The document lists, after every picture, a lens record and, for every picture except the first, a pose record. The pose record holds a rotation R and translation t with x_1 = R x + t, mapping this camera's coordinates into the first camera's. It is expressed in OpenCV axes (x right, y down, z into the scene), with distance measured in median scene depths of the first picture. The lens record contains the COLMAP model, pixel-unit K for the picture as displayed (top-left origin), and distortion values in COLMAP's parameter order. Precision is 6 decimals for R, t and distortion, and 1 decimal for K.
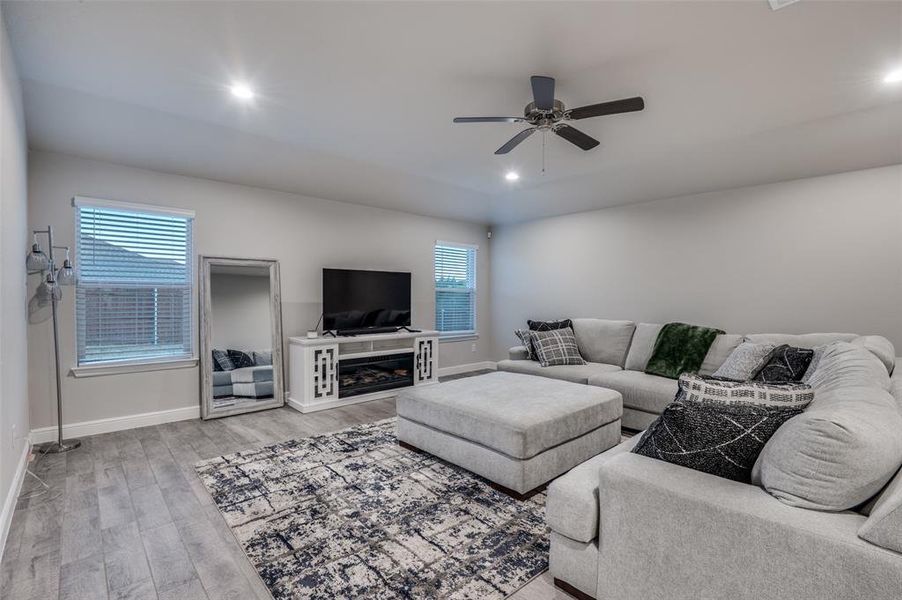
lens RADIAL K [[413.8, 0, 450.9], [0, 413.8, 301.0], [0, 0, 1]] dist [-0.014738, -0.001436]
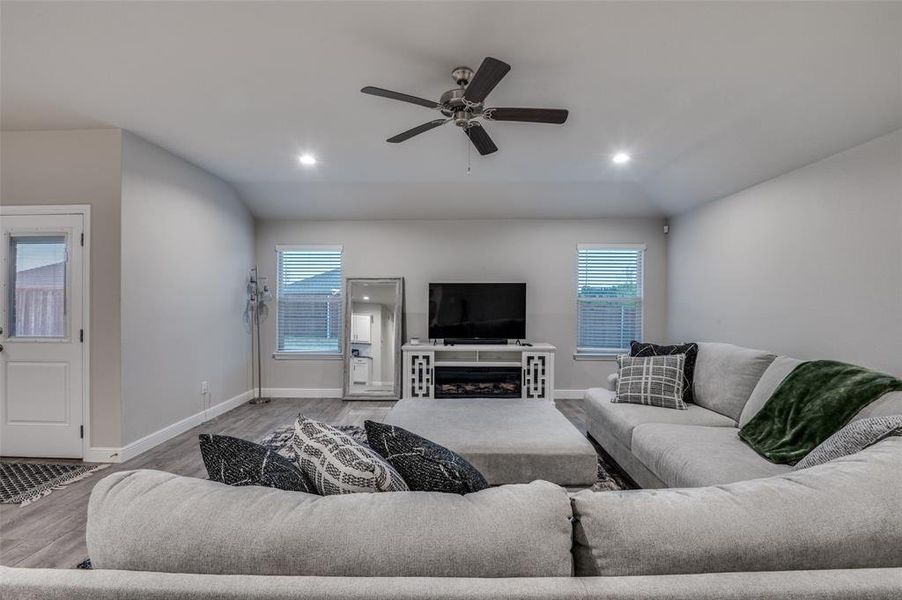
lens RADIAL K [[413.8, 0, 447.2], [0, 413.8, 300.1], [0, 0, 1]] dist [-0.014738, -0.001436]
pose [[0.720713, -0.007019, -0.693198, 0.514125], [-0.004462, 0.999881, -0.014763, -0.016890], [0.693219, 0.013733, 0.720596, 0.226686]]
